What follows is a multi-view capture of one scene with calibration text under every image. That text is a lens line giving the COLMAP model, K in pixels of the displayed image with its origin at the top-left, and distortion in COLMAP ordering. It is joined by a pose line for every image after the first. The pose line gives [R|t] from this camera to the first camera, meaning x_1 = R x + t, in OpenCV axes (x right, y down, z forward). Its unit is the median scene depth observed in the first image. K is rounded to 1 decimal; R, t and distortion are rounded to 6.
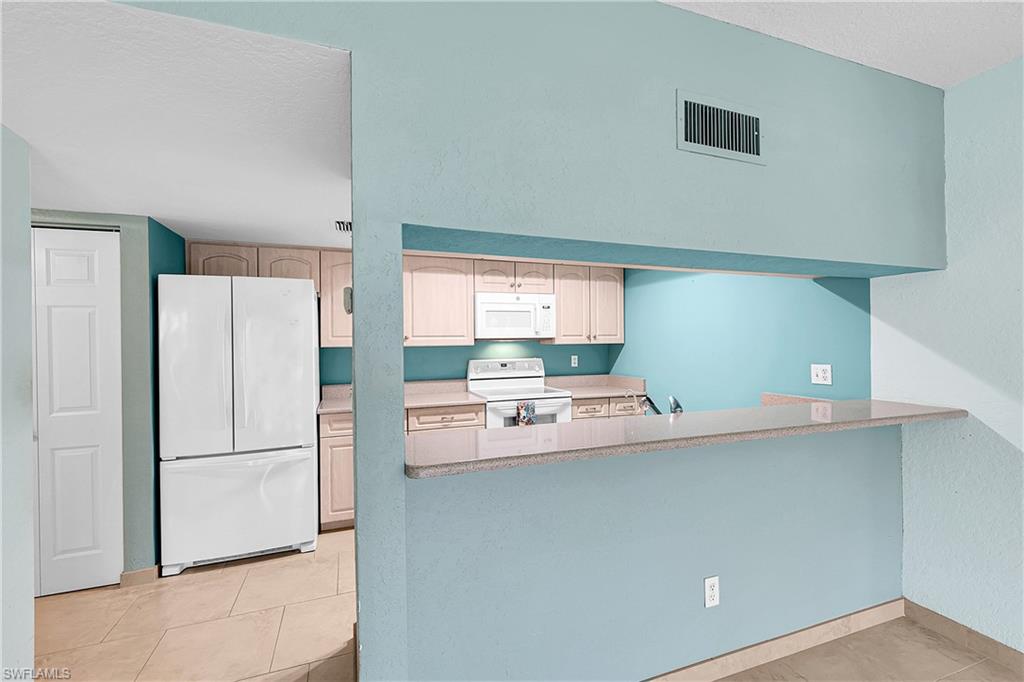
lens RADIAL K [[445.3, 0, 512.0], [0, 445.3, 341.0], [0, 0, 1]] dist [0.002923, 0.000025]
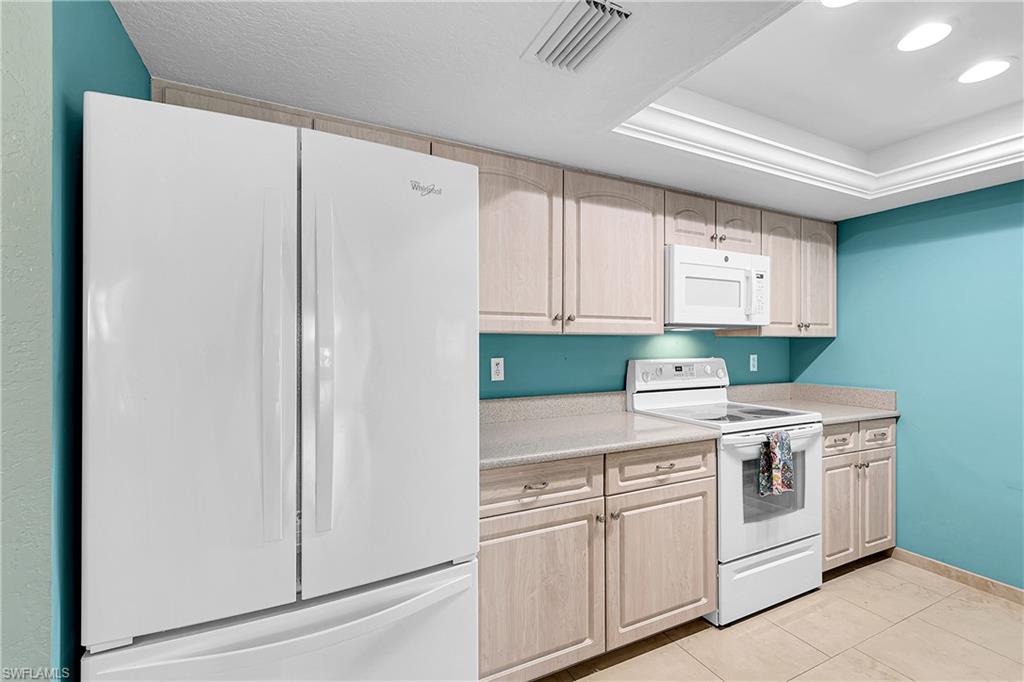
lens RADIAL K [[445.3, 0, 512.0], [0, 445.3, 341.0], [0, 0, 1]] dist [0.002923, 0.000025]
pose [[0.994969, 0.011687, 0.099496, -0.328252], [-0.011203, 0.999923, -0.005427, 0.022322], [-0.099551, 0.004285, 0.995023, 0.412860]]
